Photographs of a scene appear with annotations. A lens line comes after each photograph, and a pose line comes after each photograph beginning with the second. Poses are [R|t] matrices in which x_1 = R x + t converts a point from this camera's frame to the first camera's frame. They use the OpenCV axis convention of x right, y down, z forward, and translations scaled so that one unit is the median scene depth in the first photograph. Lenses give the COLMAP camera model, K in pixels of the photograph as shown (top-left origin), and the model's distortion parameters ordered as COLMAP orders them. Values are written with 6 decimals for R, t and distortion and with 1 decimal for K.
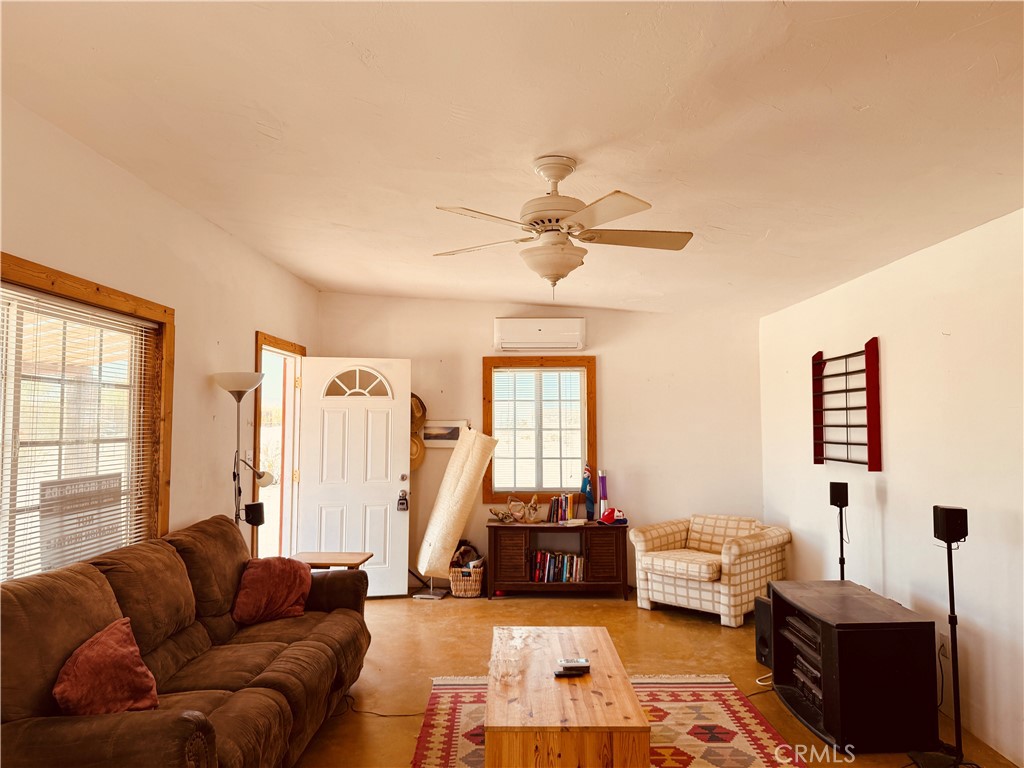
lens RADIAL K [[722.4, 0, 512.0], [0, 722.4, 384.0], [0, 0, 1]] dist [0.005405, 0.001246]
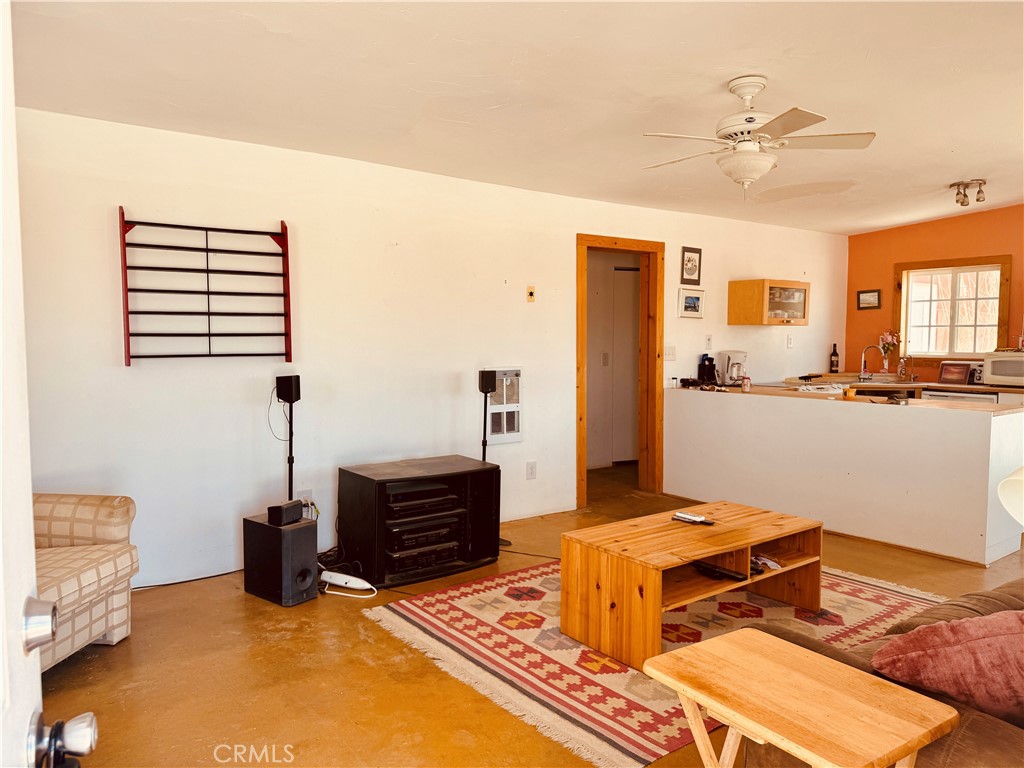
lens RADIAL K [[718.7, 0, 516.7], [0, 718.7, 383.8], [0, 0, 1]] dist [0.058722, -0.001319]
pose [[-0.612097, -0.050856, 0.789146, -0.555517], [-0.040316, 0.998639, 0.033085, 0.131221], [-0.789754, -0.011564, -0.613314, 1.671676]]
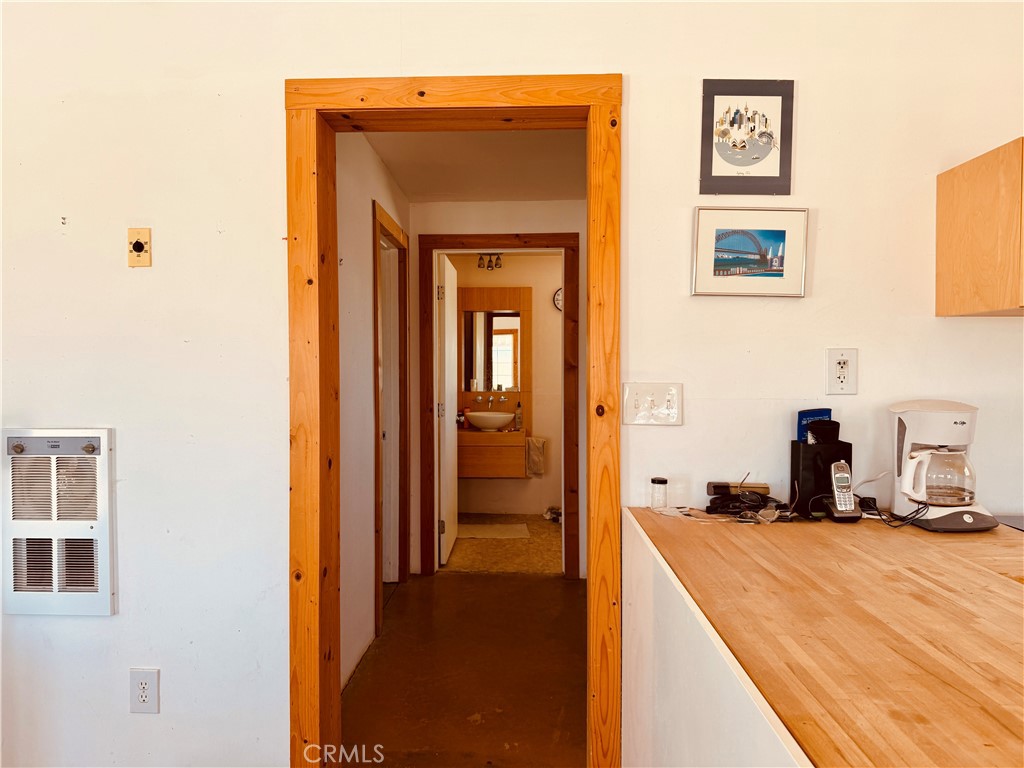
lens RADIAL K [[722.4, 0, 512.0], [0, 722.4, 384.0], [0, 0, 1]] dist [0.005405, 0.001246]
pose [[0.003473, -0.025088, 0.999679, 0.022354], [-0.051593, 0.998349, 0.025233, 0.074949], [-0.998662, -0.051664, 0.002173, 0.408125]]
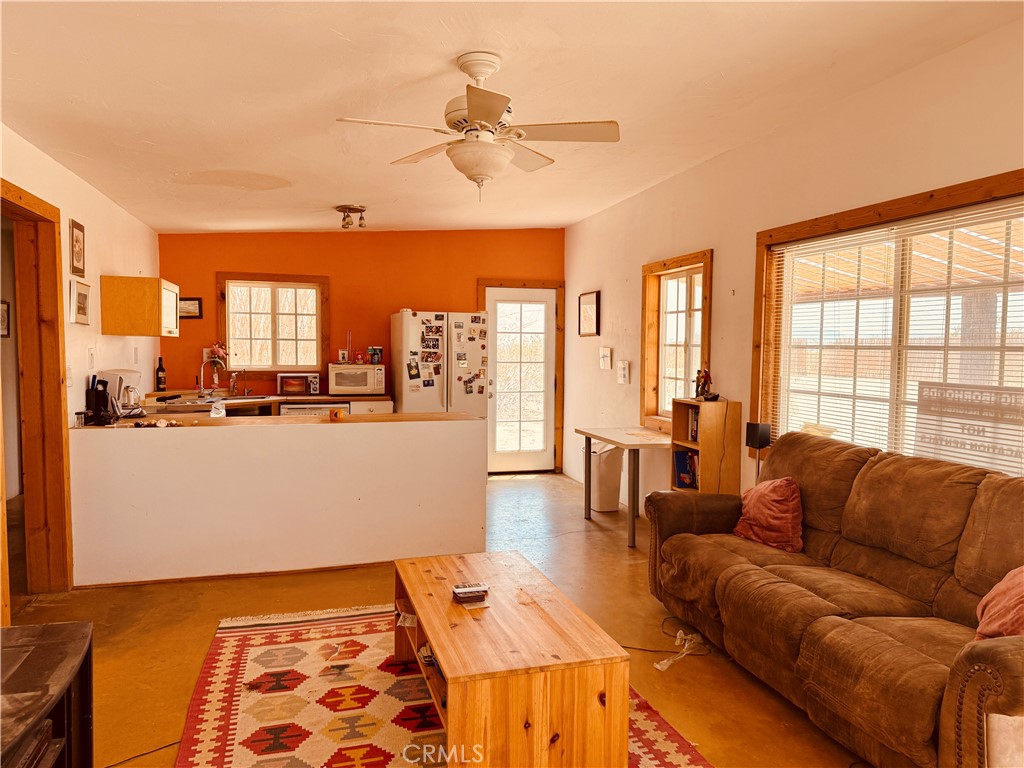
lens RADIAL K [[722.4, 0, 512.0], [0, 722.4, 384.0], [0, 0, 1]] dist [0.005405, 0.001246]
pose [[-0.959069, 0.007966, -0.283060, 0.251075], [0.006807, 0.999964, 0.005080, 0.110962], [0.283091, 0.002946, -0.959089, 1.633228]]
